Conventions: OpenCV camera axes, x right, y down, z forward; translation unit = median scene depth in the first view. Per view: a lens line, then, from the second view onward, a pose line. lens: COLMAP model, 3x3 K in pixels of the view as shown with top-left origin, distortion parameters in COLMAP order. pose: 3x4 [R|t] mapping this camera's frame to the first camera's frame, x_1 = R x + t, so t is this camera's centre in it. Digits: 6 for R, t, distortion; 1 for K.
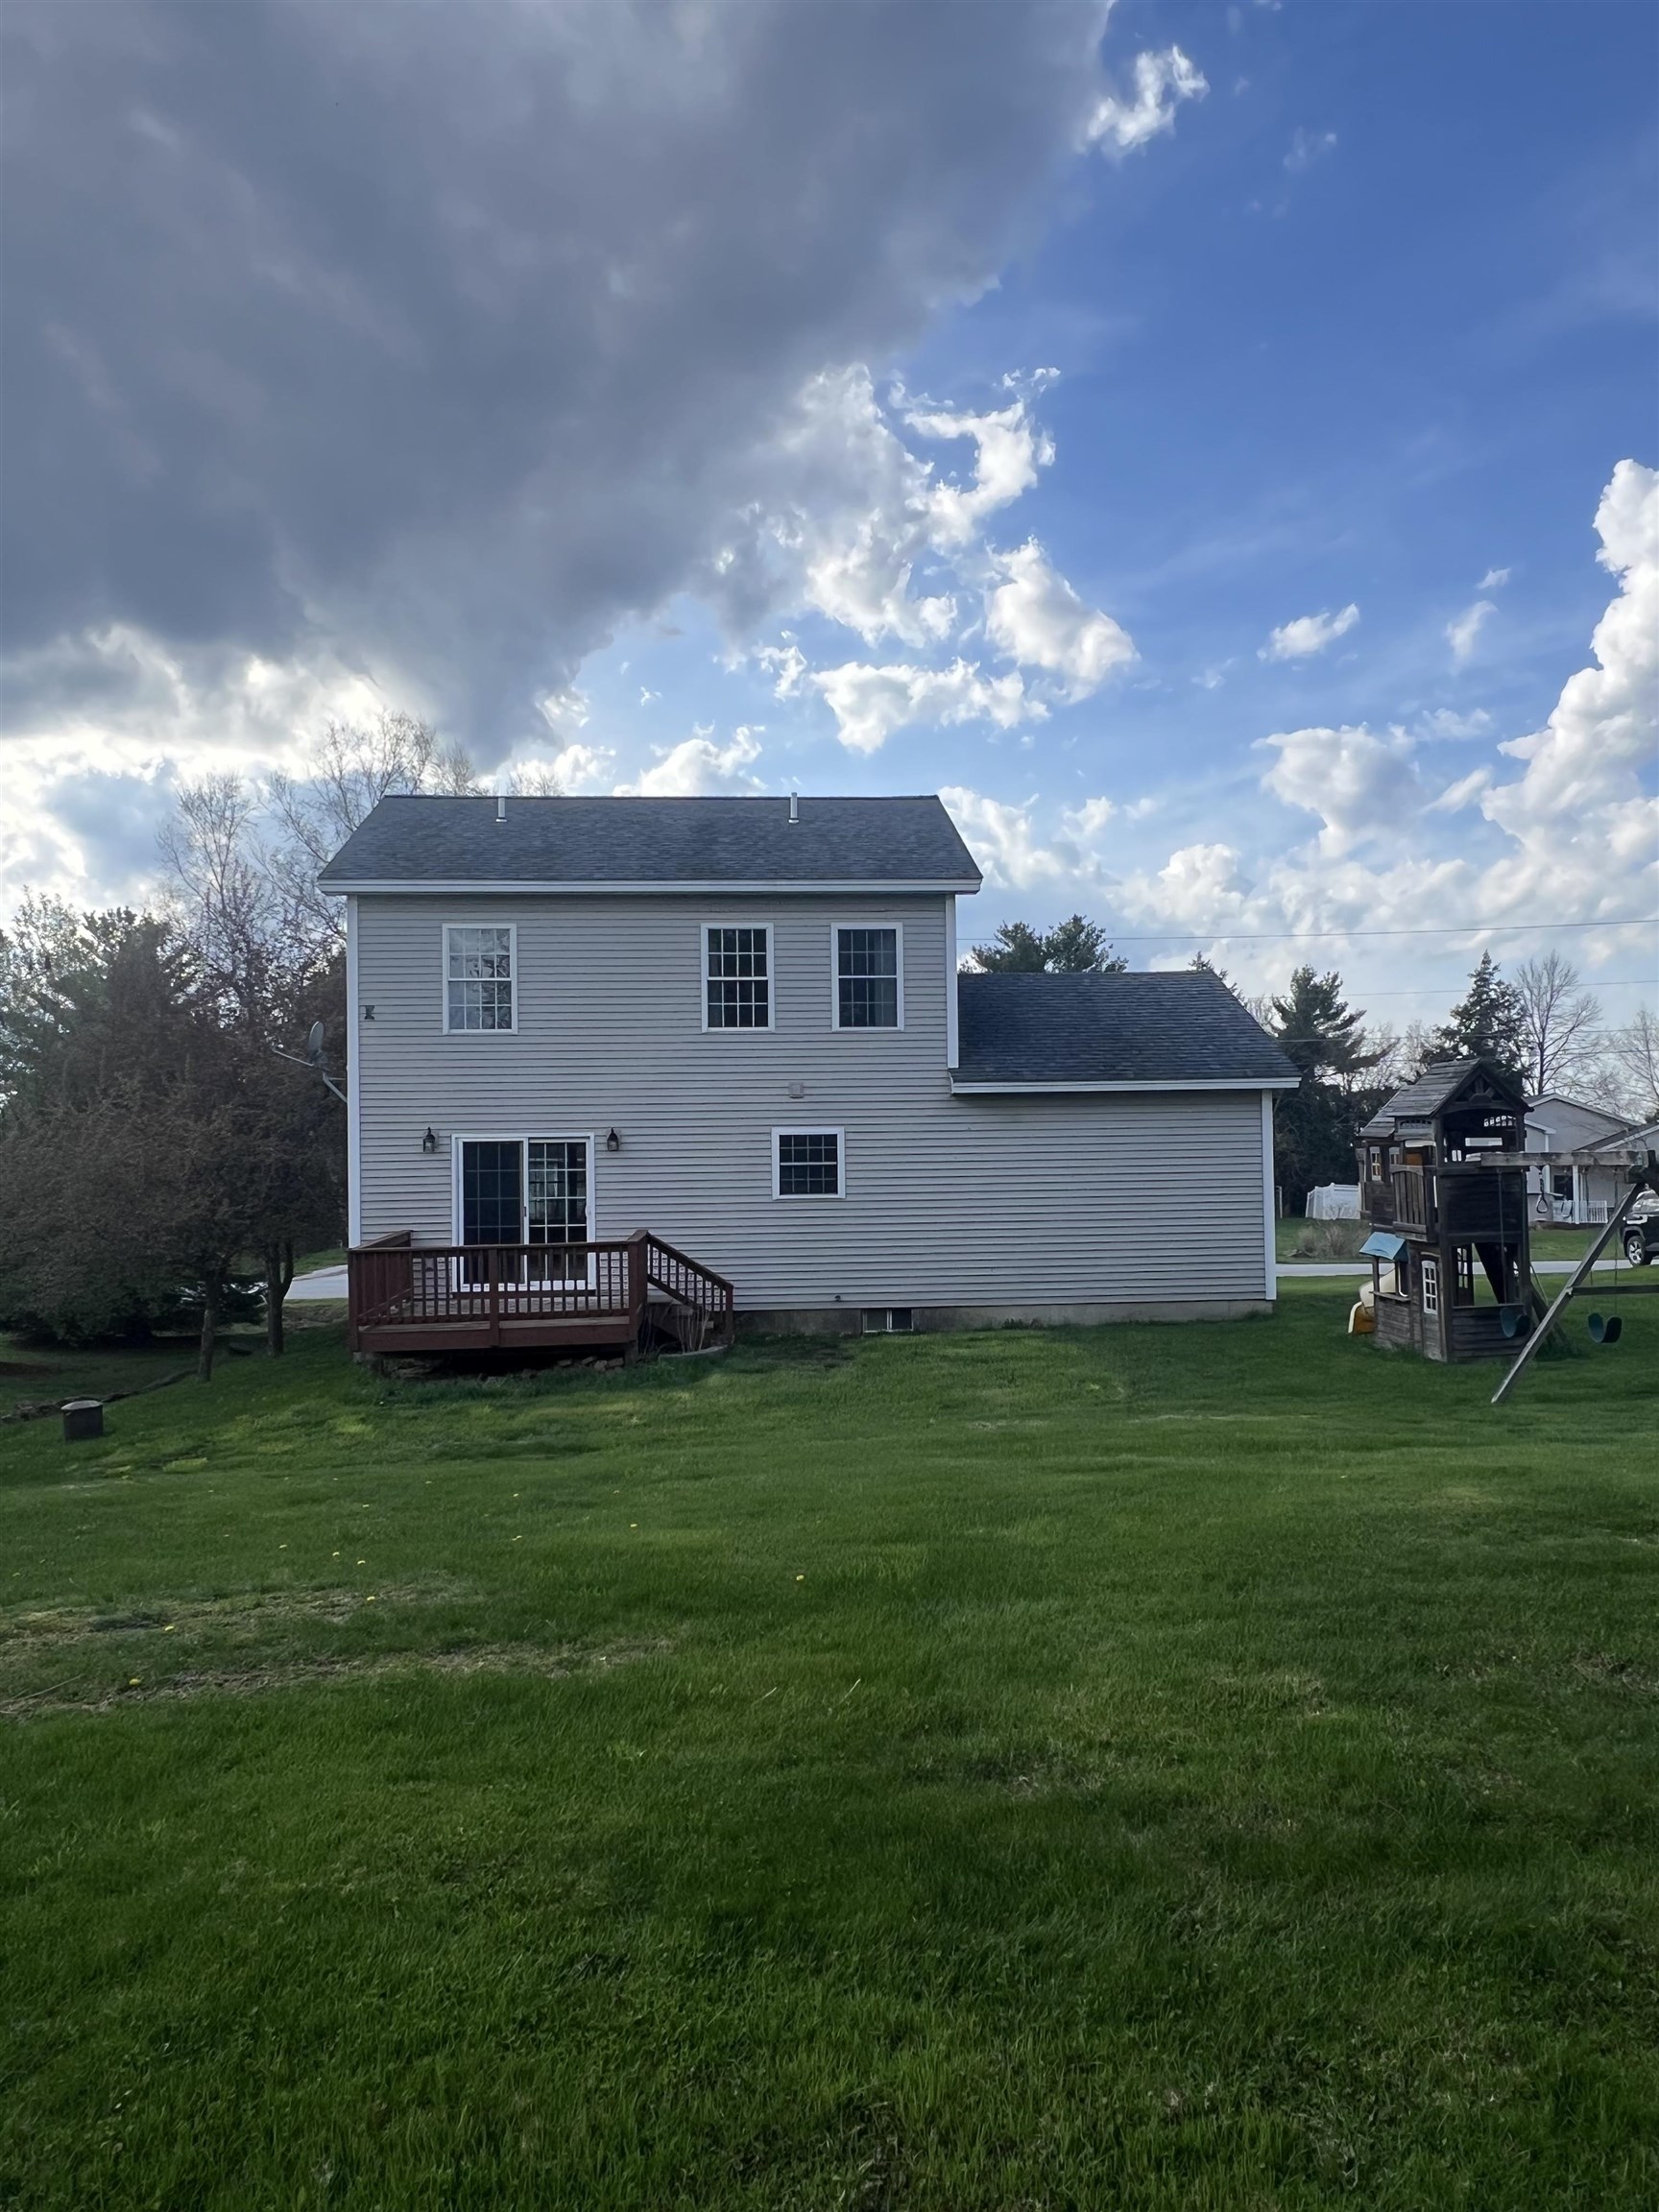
lens RADIAL K [[1592.7, 0, 833.2], [0, 1592.7, 1101.9], [0, 0, 1]] dist [-0.012003, 0.021202]
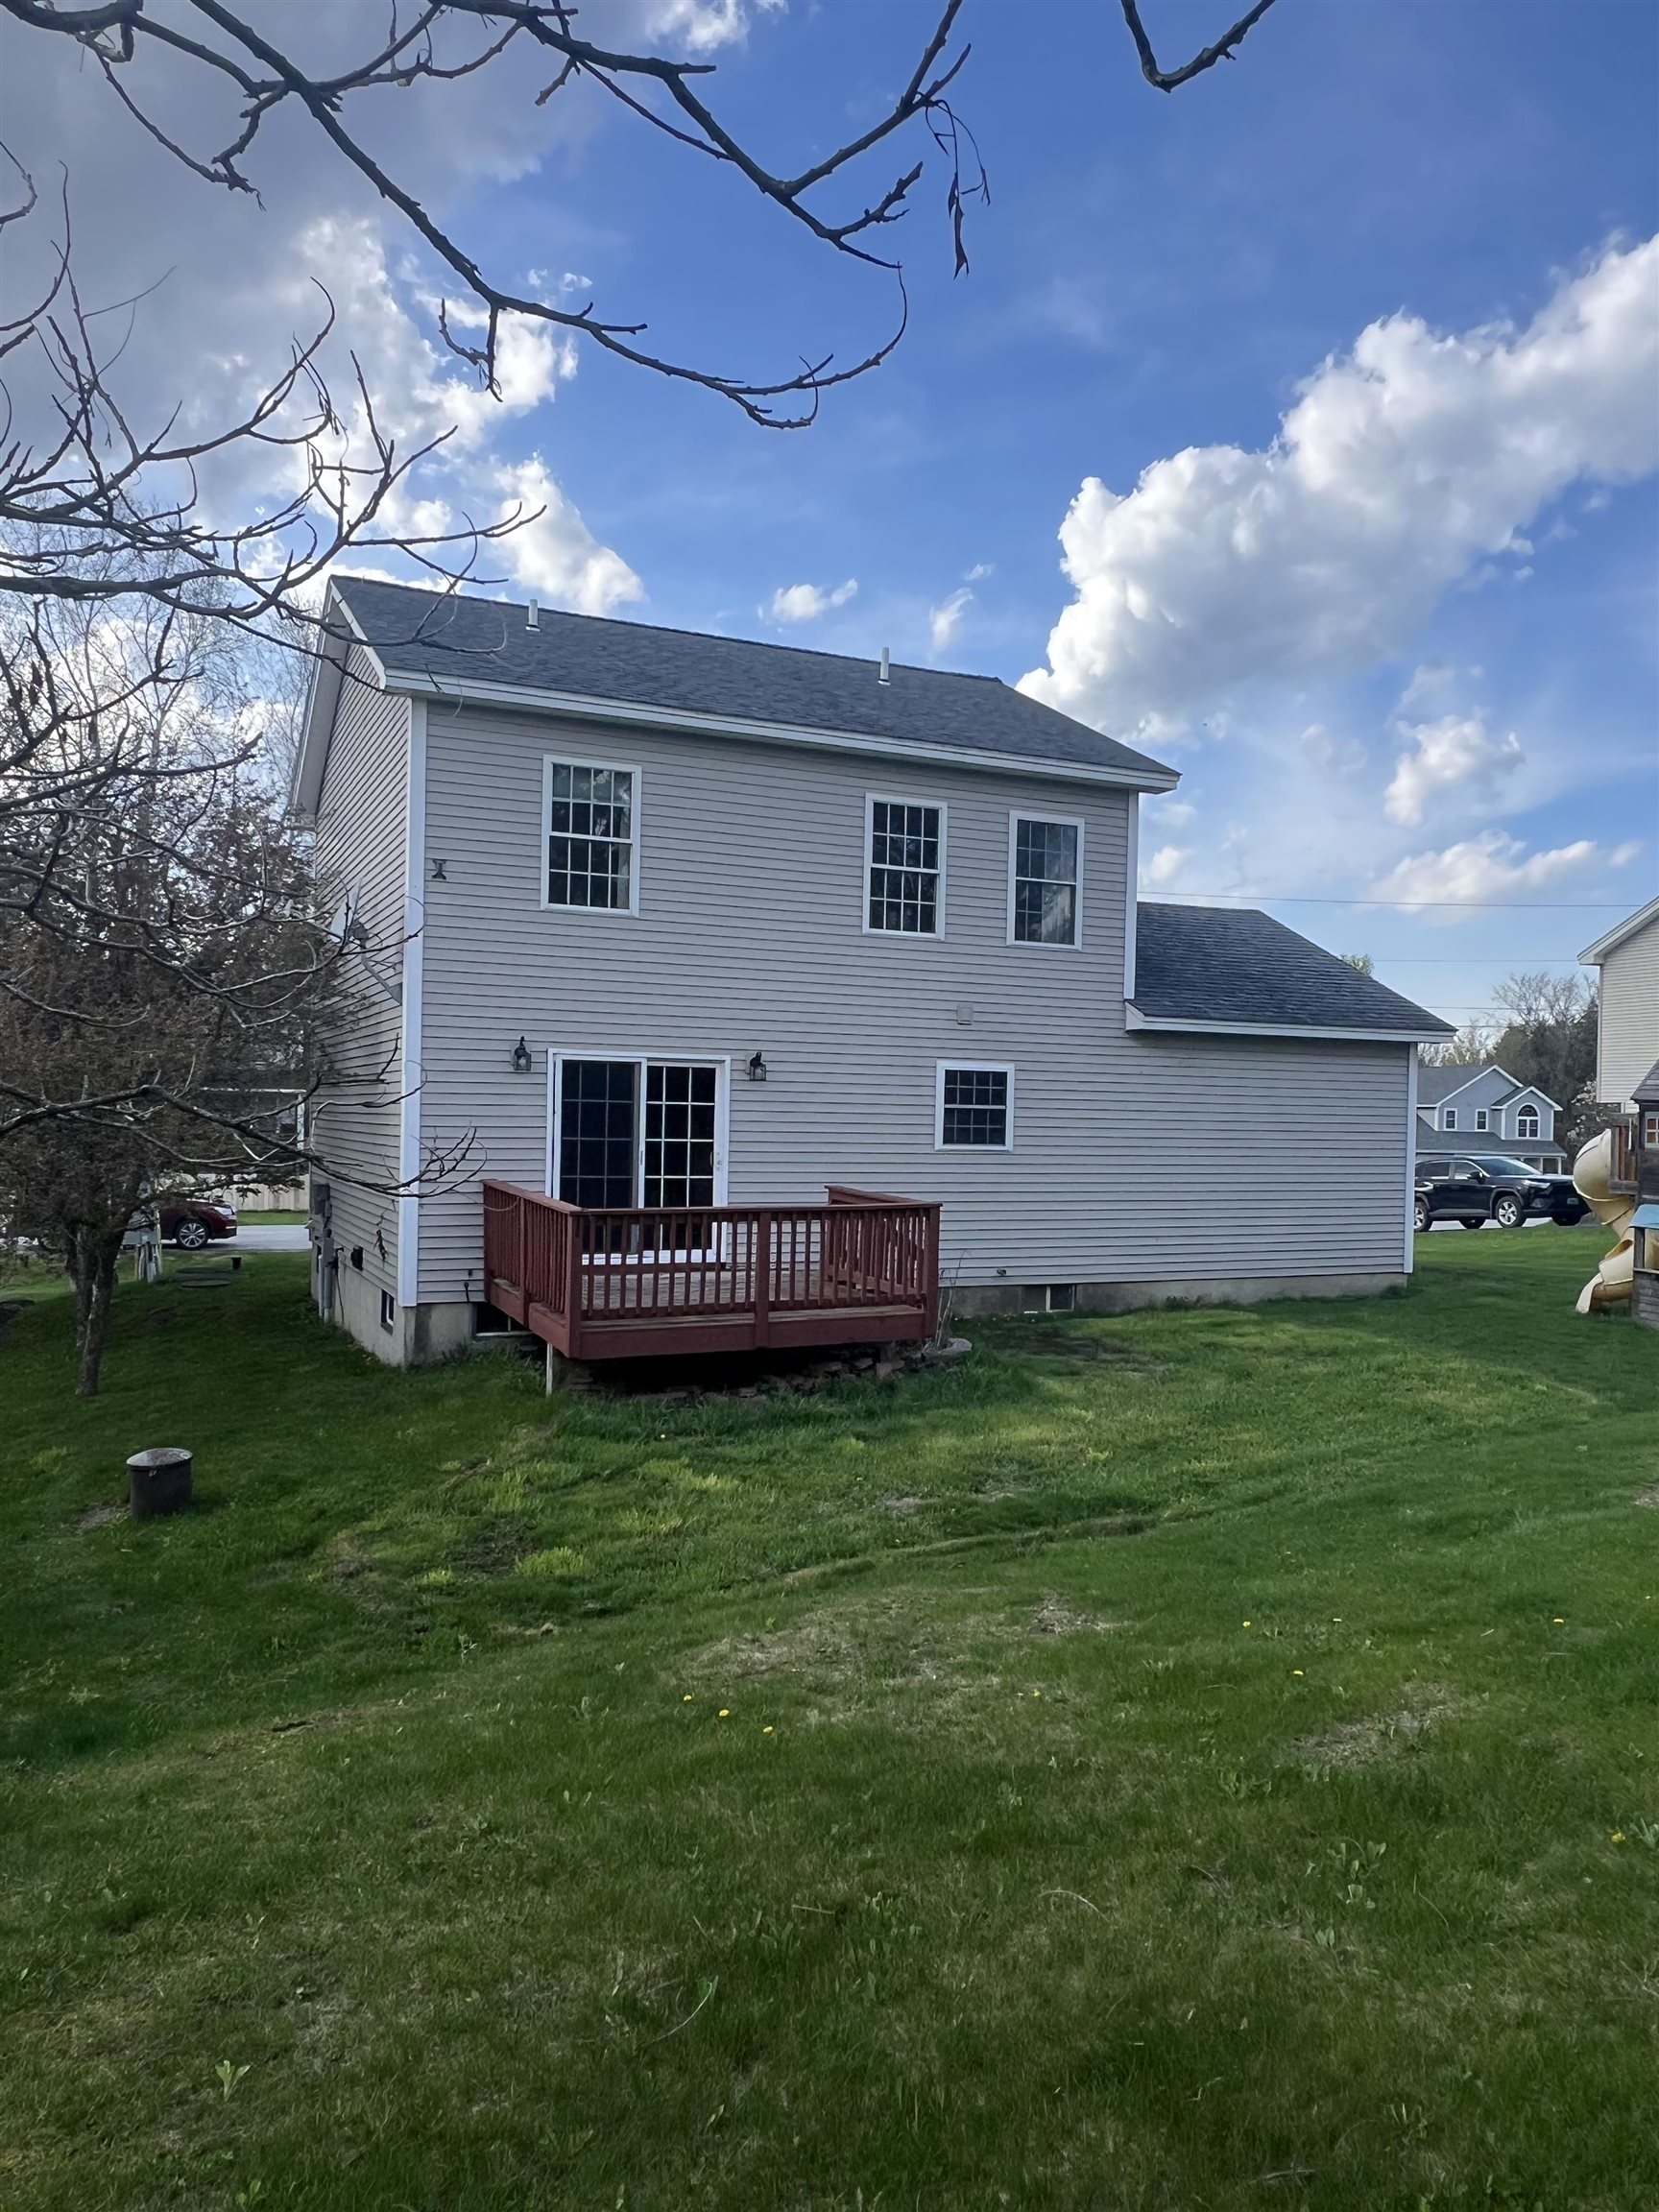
lens RADIAL K [[1592.7, 0, 837.8], [0, 1592.7, 1123.4], [0, 0, 1]] dist [-0.012003, 0.021202]
pose [[0.932560, 0.032221, 0.359573, -0.369201], [-0.048504, 0.998161, 0.036352, 0.021198], [-0.357741, -0.051342, 0.932408, 0.271199]]
